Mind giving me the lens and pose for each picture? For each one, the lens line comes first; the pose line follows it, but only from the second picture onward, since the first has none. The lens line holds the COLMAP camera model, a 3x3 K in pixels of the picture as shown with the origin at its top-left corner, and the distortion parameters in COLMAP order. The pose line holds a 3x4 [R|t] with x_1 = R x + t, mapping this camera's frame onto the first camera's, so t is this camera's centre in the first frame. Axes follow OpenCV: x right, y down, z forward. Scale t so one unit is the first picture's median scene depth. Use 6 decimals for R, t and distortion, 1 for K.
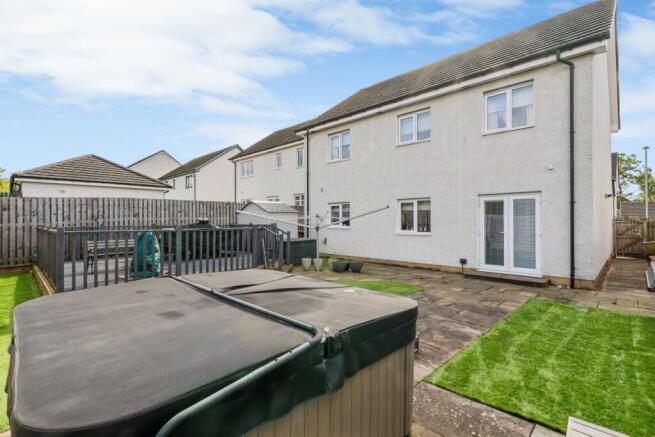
lens RADIAL K [[313.1, 0, 330.1], [0, 313.1, 222.6], [0, 0, 1]] dist [0.006215, 0.000415]
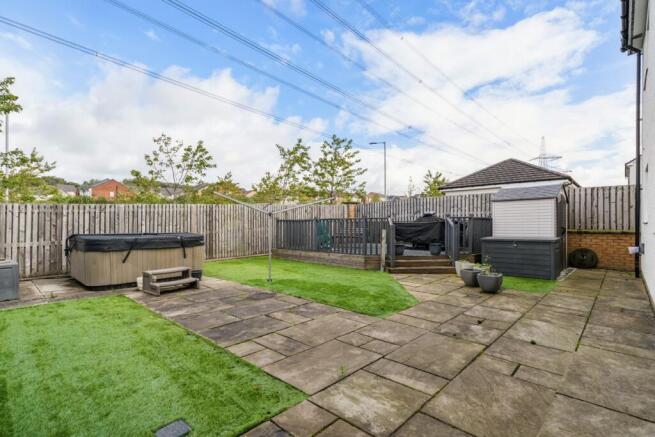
lens RADIAL K [[313.1, 0, 327.8], [0, 313.1, 221.6], [0, 0, 1]] dist [0.006215, 0.000415]
pose [[0.006821, -0.012492, -0.999899, 1.134971], [0.002952, 0.999918, -0.012472, 0.055163], [0.999972, -0.002867, 0.006857, 1.159091]]
